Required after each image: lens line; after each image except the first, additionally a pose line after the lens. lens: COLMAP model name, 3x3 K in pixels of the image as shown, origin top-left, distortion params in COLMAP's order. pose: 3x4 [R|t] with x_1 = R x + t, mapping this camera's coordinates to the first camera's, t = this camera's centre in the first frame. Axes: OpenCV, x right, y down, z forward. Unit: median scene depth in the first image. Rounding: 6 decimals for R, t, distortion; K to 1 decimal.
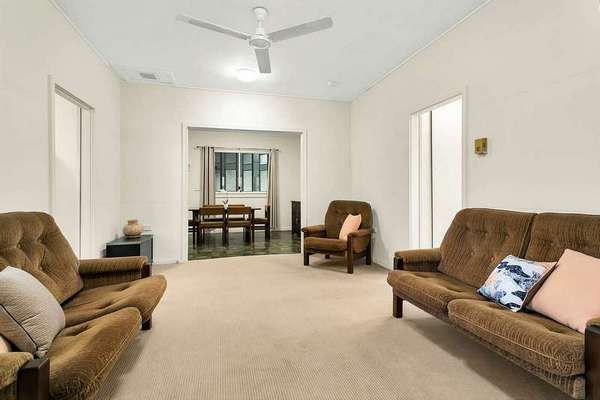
lens RADIAL K [[285.2, 0, 299.8], [0, 285.2, 190.4], [0, 0, 1]] dist [-0.000498, -0.000055]
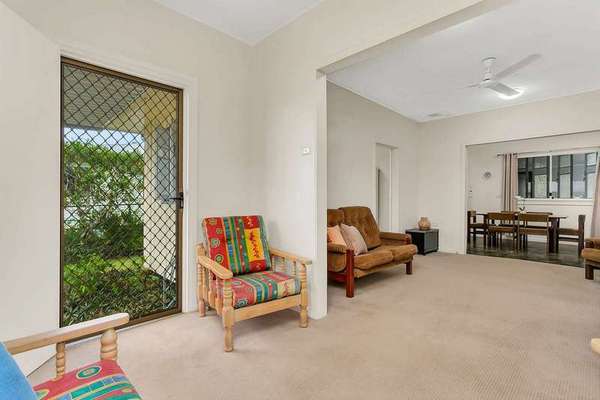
lens RADIAL K [[288.9, 0, 300.0], [0, 288.9, 200.0], [0, 0, 1]] dist [0.000476, 0.000069]
pose [[0.476267, 0.009964, -0.879244, 0.248811], [-0.000643, 0.999939, 0.010983, -0.000037], [0.879300, -0.004665, 0.476245, -0.157962]]
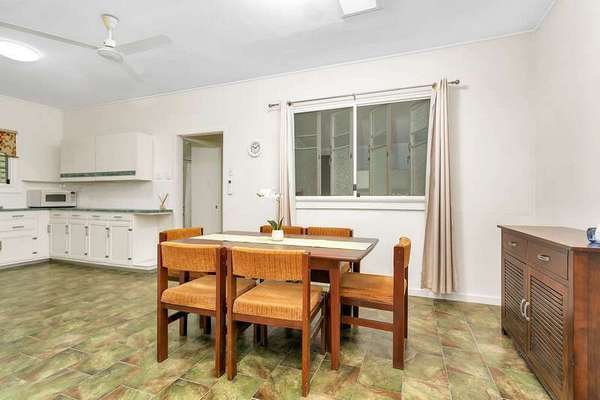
lens RADIAL K [[288.9, 0, 300.0], [0, 288.9, 200.0], [0, 0, 1]] dist [0.000476, 0.000069]
pose [[0.789697, 0.003262, -0.613489, -0.009413], [-0.000776, 0.999990, 0.004319, 0.010148], [0.613497, -0.002935, 0.789692, 0.692649]]
